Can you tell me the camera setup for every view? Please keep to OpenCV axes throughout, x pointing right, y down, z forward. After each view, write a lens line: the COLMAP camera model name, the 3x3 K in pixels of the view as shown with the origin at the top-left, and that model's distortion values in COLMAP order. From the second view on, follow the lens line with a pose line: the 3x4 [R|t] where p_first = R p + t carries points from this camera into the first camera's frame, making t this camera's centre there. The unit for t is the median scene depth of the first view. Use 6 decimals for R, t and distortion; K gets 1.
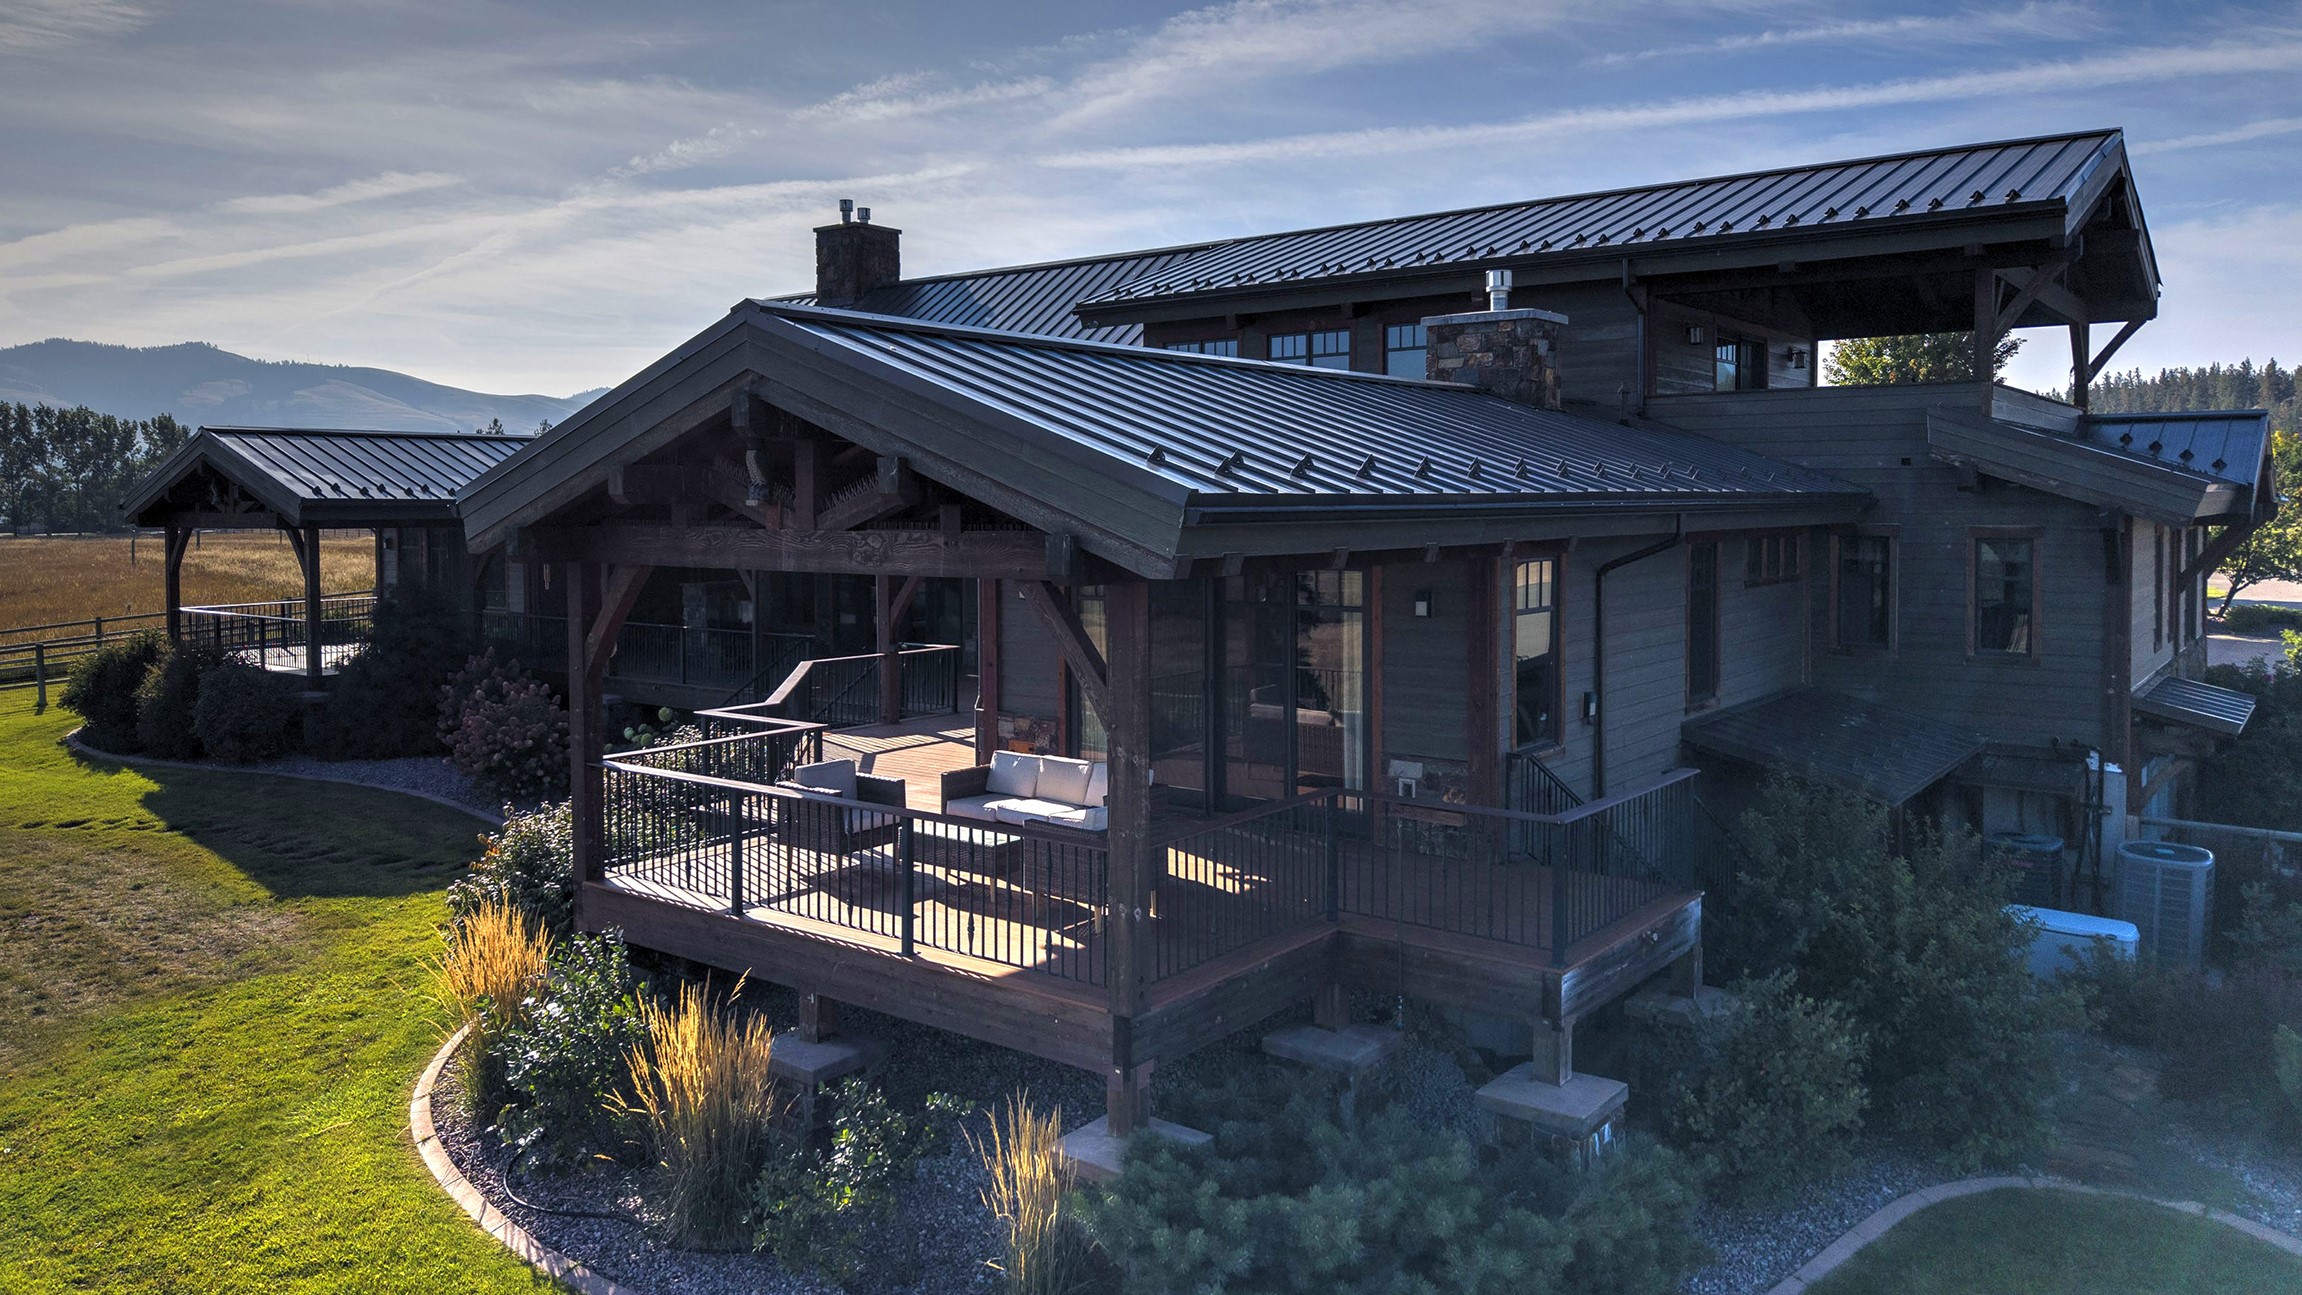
lens RADIAL K [[1607.6, 0, 1138.6], [0, 1607.6, 637.4], [0, 0, 1]] dist [0.011782, -0.000883]
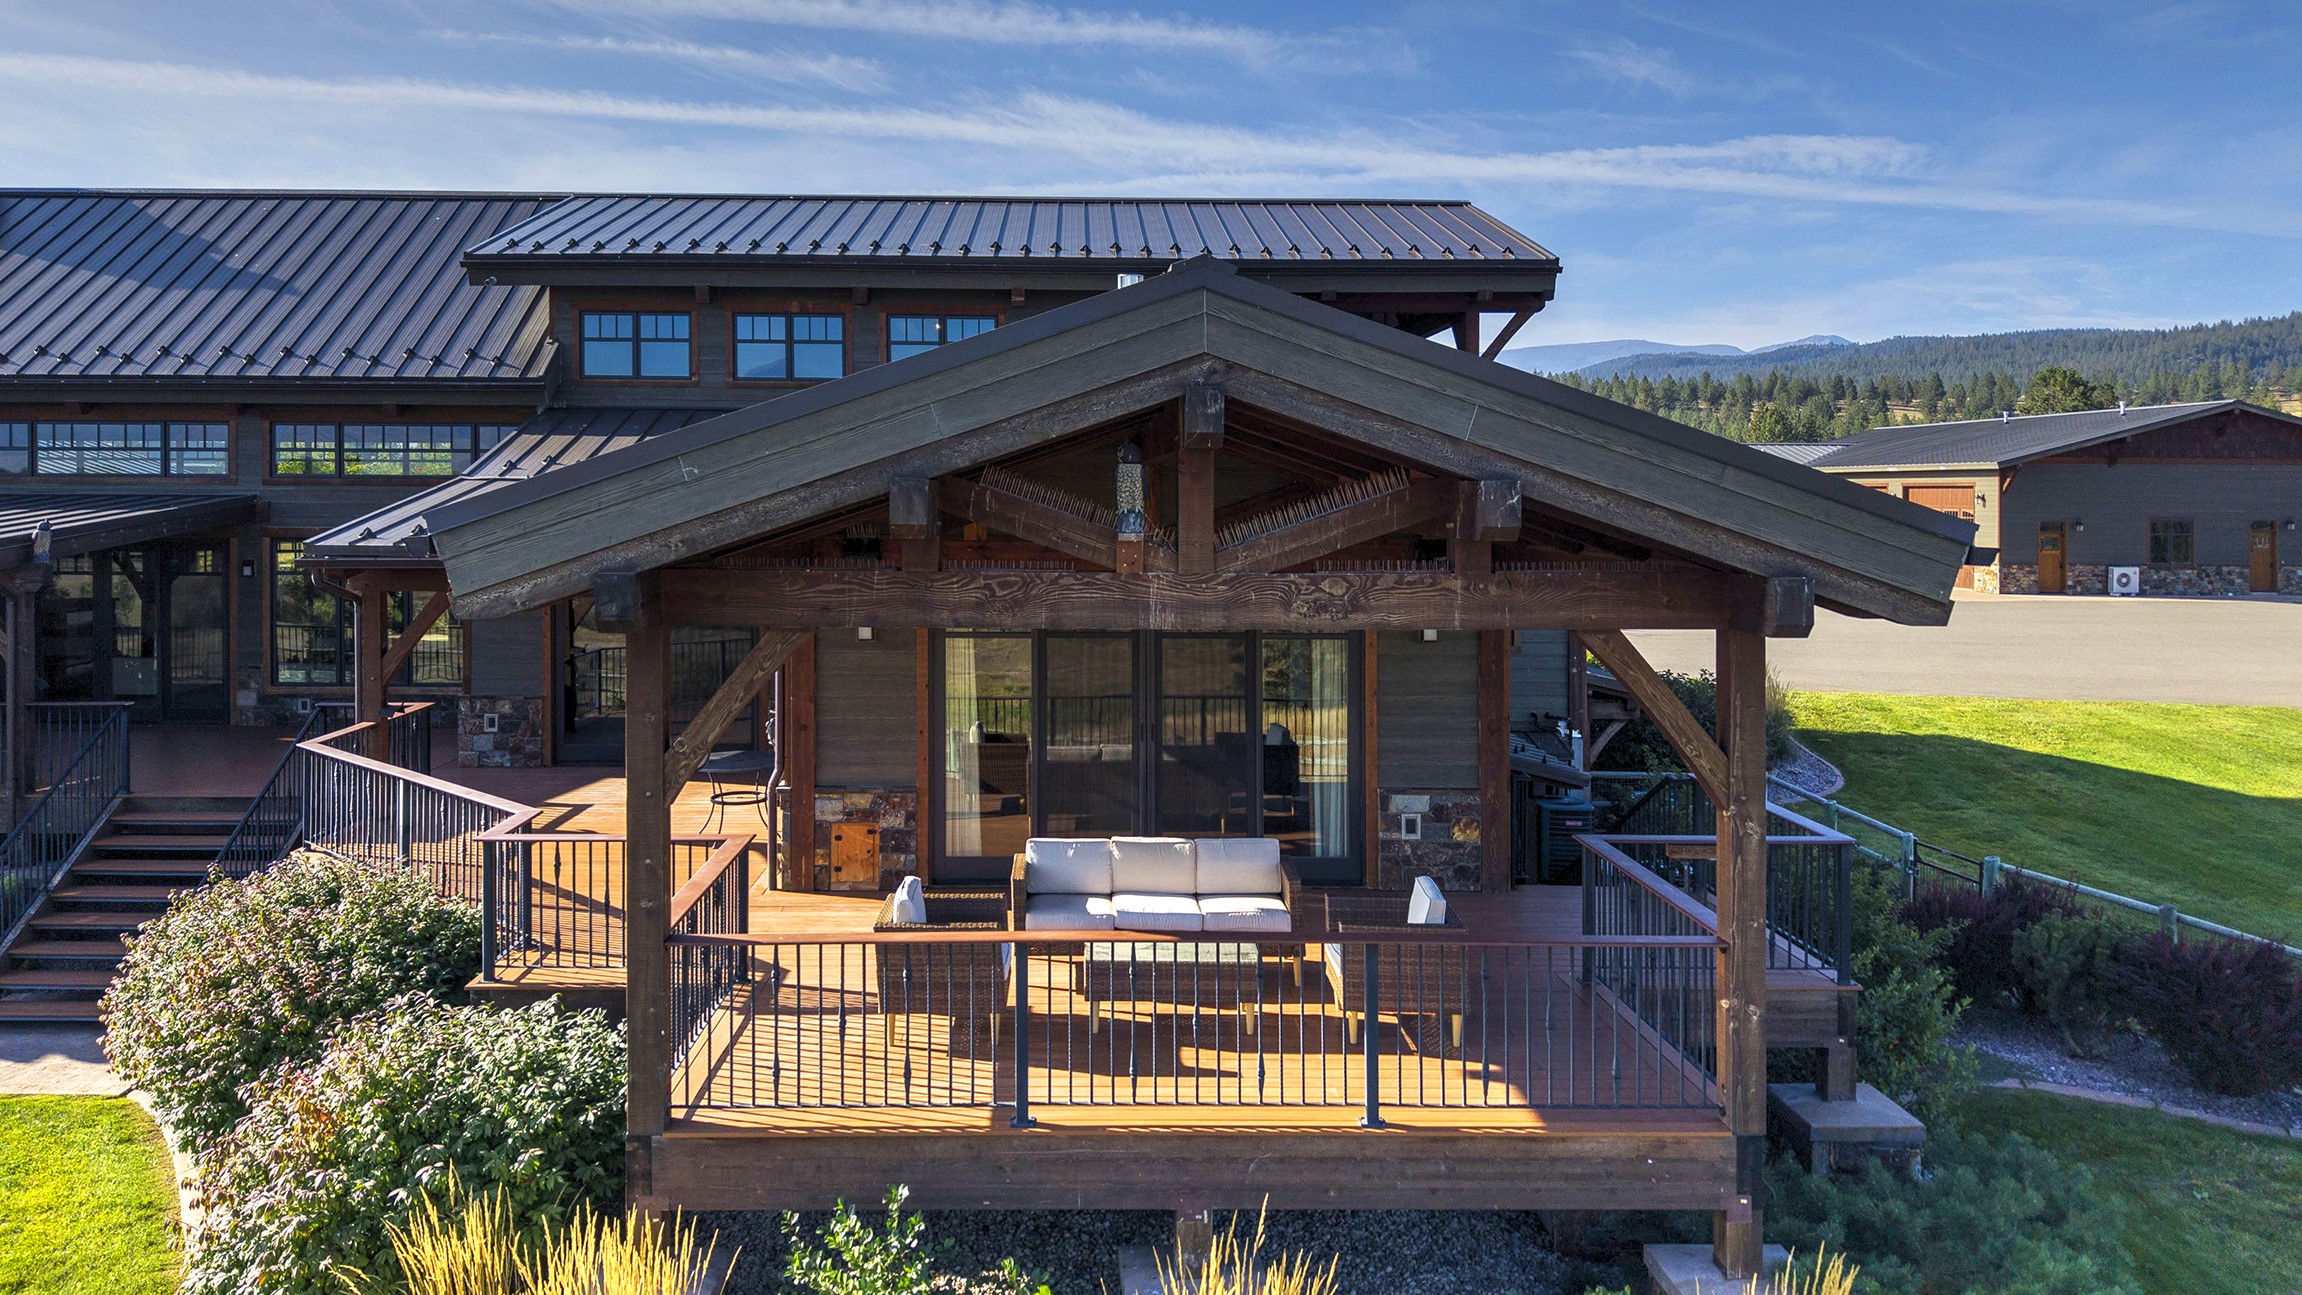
lens RADIAL K [[1607.6, 0, 1108.5], [0, 1607.6, 603.0], [0, 0, 1]] dist [0.011782, -0.000883]
pose [[0.781735, -0.036916, 0.622517, -0.458488], [0.046669, 0.998910, 0.000632, -0.036623], [-0.621862, 0.028558, 0.782606, 0.305181]]
